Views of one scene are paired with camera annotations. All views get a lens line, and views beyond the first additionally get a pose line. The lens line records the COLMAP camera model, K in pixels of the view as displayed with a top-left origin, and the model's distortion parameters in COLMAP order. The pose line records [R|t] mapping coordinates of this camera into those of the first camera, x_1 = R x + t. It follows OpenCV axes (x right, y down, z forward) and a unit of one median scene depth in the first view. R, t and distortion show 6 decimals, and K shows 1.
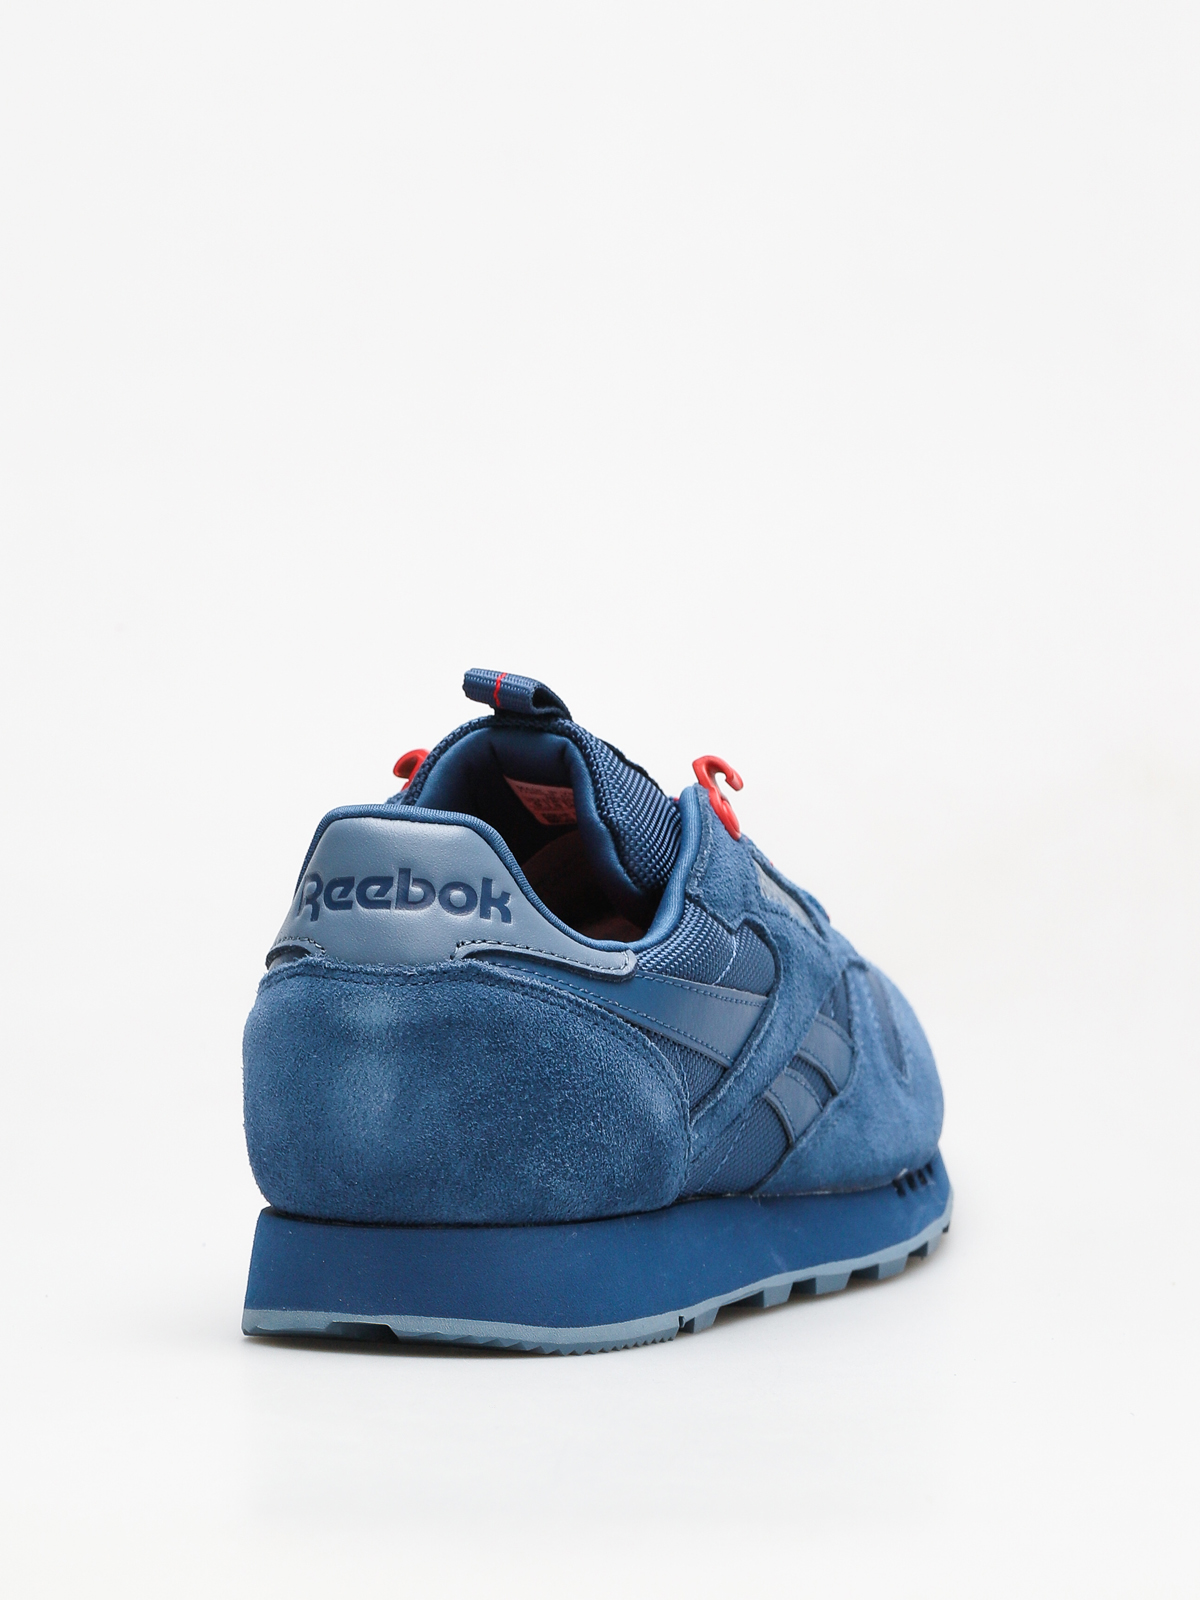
lens RADIAL K [[5506.8, 0, 597.7], [0, 5506.8, 804.7], [0, 0, 1]] dist [0.162560, 0.000000]
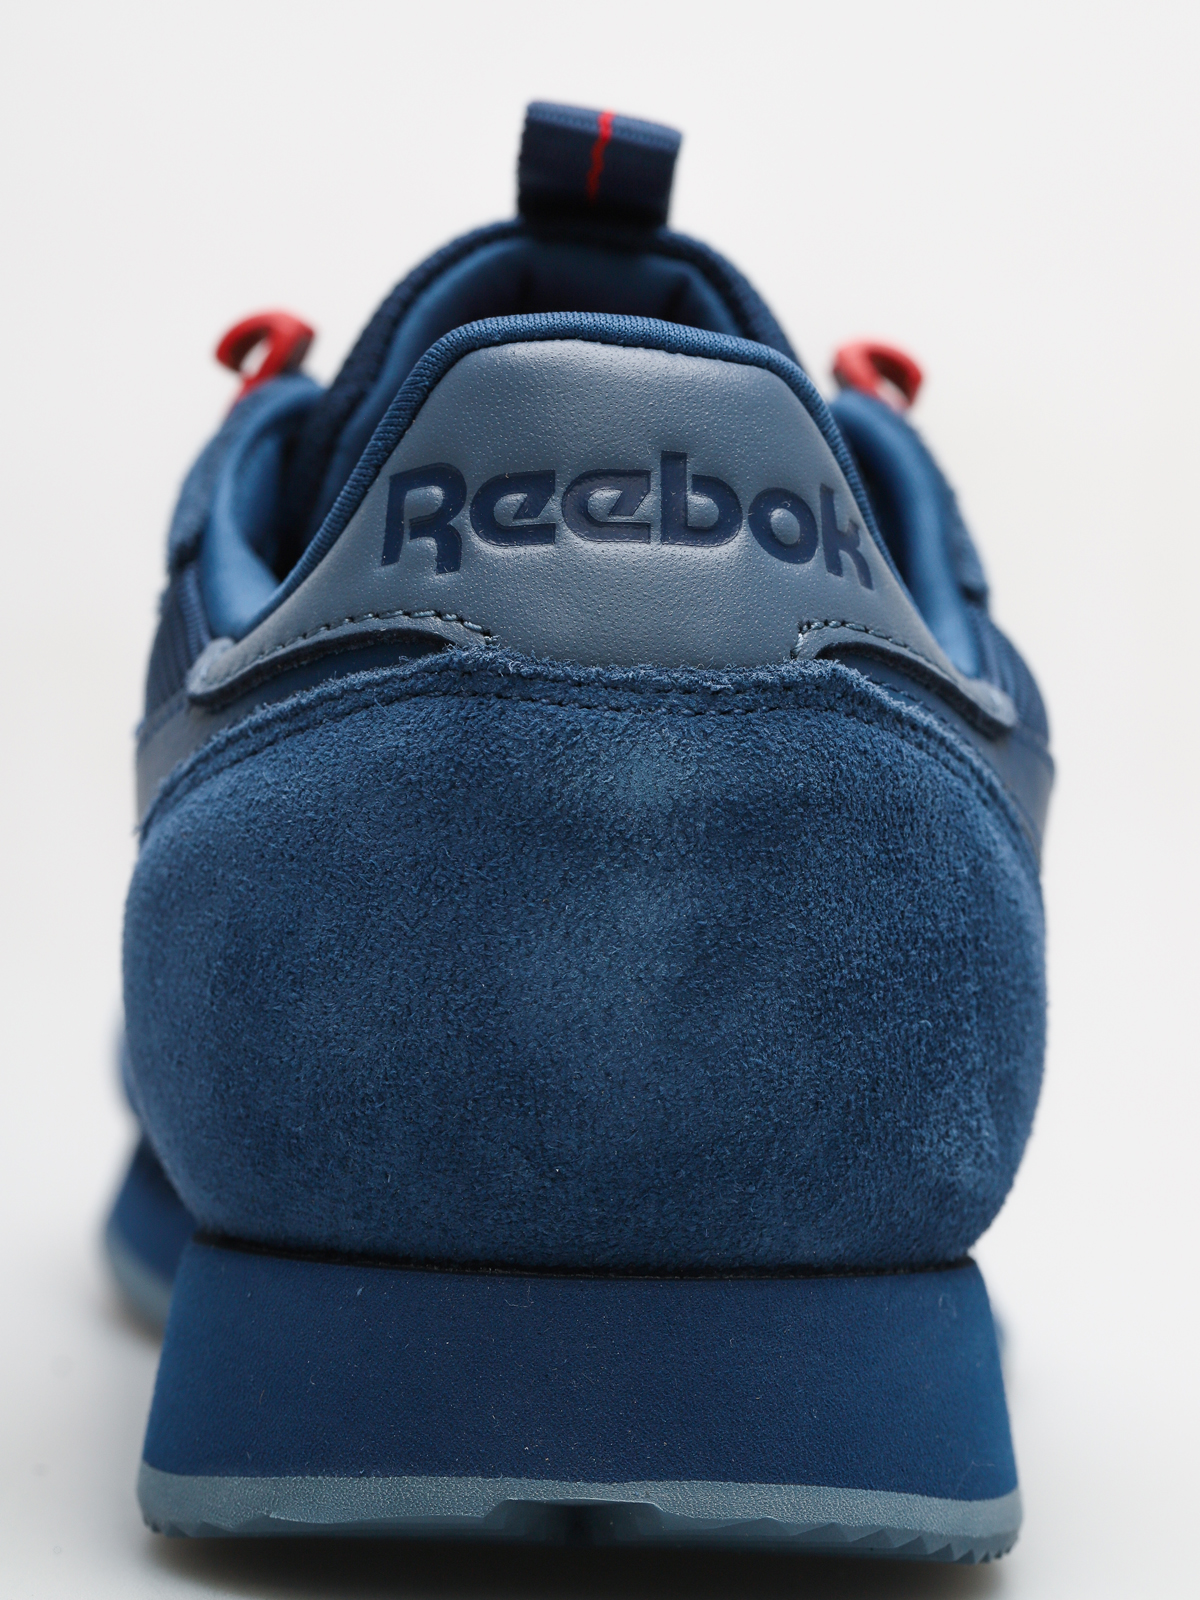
lens RADIAL K [[5506.8, 0, 602.8], [0, 5506.8, 790.9], [0, 0, 1]] dist [0.162560, 0.000000]
pose [[0.937137, 0.018428, 0.348474, -0.191896], [-0.008042, 0.999480, -0.031229, 0.052064], [-0.348868, 0.026463, 0.936798, 0.594394]]
